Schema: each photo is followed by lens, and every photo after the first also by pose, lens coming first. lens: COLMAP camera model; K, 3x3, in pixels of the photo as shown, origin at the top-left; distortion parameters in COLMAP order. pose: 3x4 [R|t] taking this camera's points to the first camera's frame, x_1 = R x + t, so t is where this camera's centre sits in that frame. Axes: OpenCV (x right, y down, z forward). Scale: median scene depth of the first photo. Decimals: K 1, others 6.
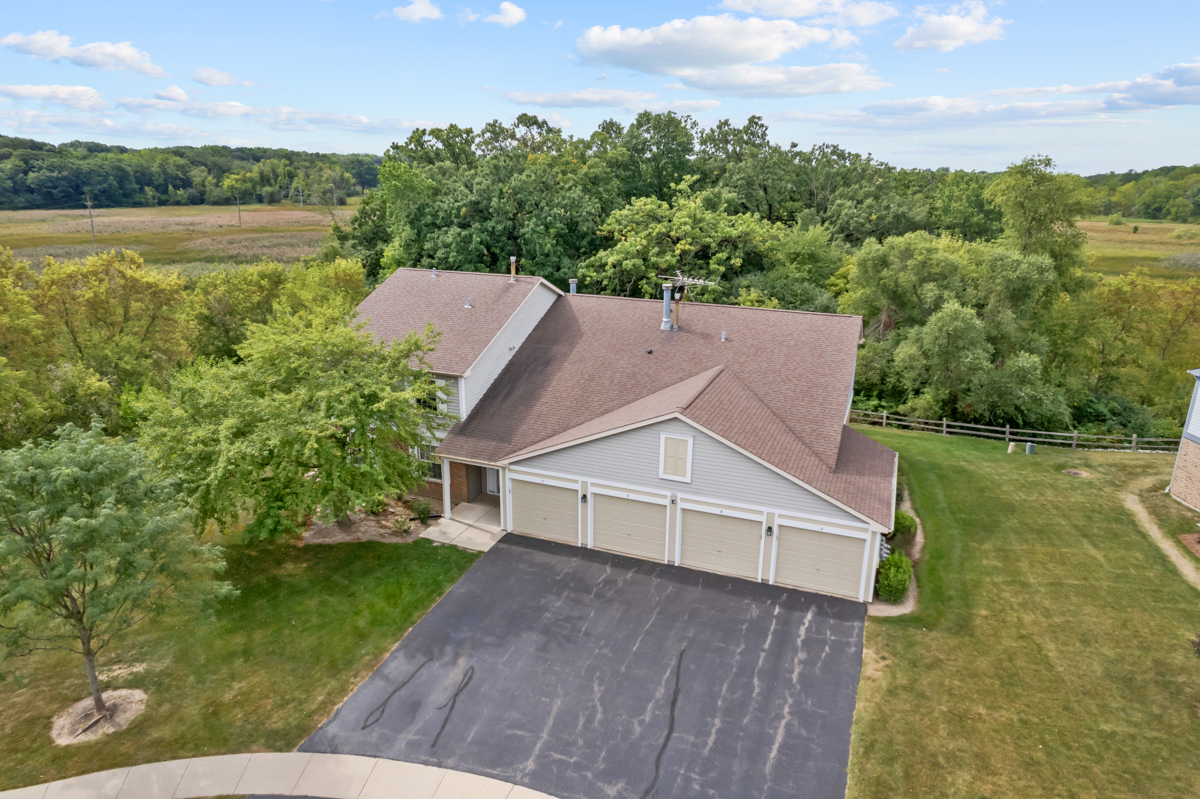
lens RADIAL K [[763.9, 0, 600.0], [0, 763.9, 399.5], [0, 0, 1]] dist [-0.072952, 0.061736]
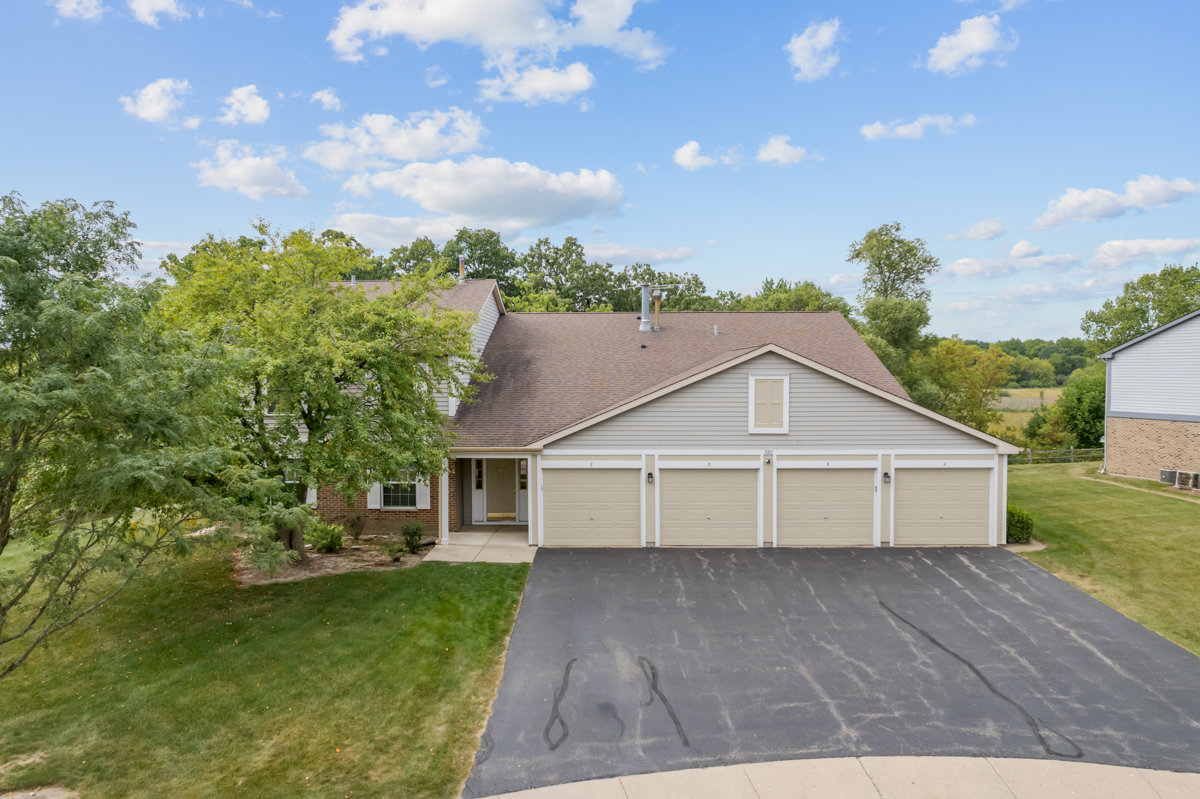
lens RADIAL K [[763.9, 0, 600.0], [0, 763.9, 399.5], [0, 0, 1]] dist [-0.072952, 0.061736]
pose [[0.940504, -0.030116, 0.338446, -0.348853], [0.112389, 0.967571, -0.226218, 0.234478], [-0.320658, 0.250797, 0.913389, 0.294442]]
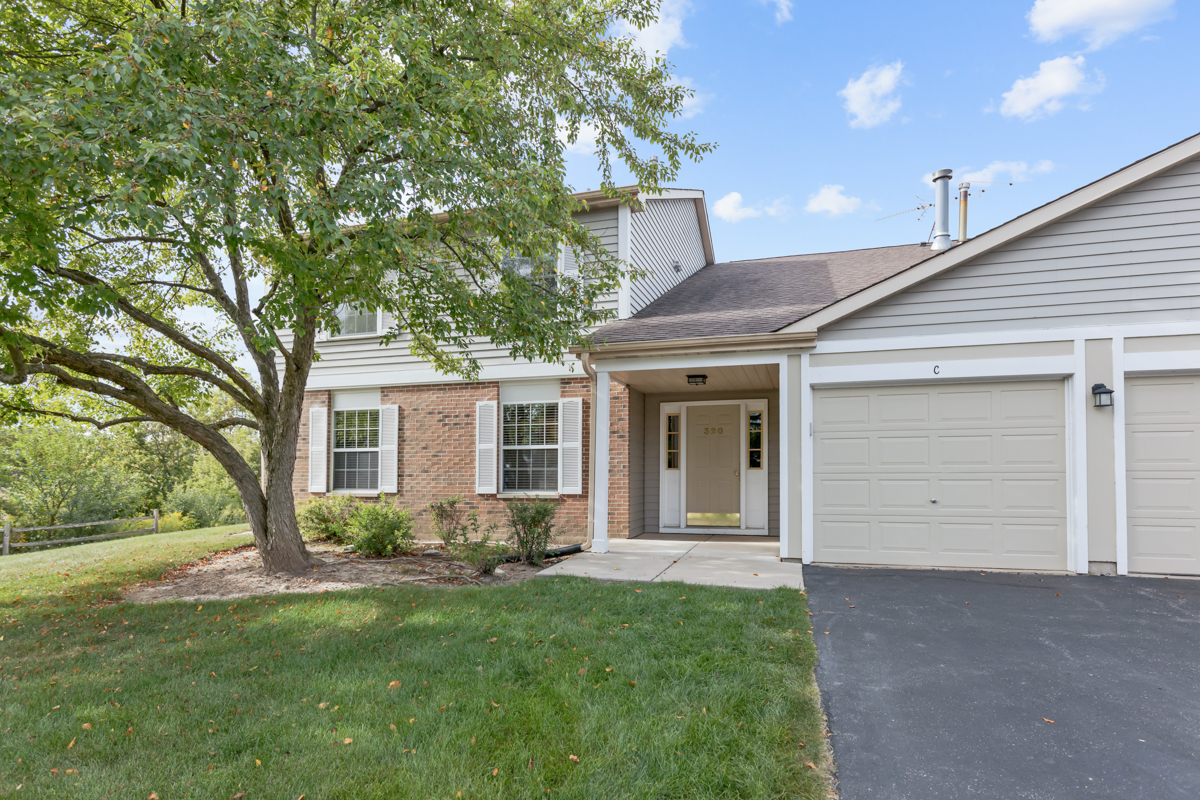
lens RADIAL K [[682.2, 0, 592.2], [0, 682.2, 442.6], [0, 0, 1]] dist [0.007306, 0.001139]
pose [[0.997760, -0.022171, 0.063118, -0.256996], [0.040264, 0.952486, -0.301909, 0.234542], [-0.053426, 0.303774, 0.951245, 0.789750]]
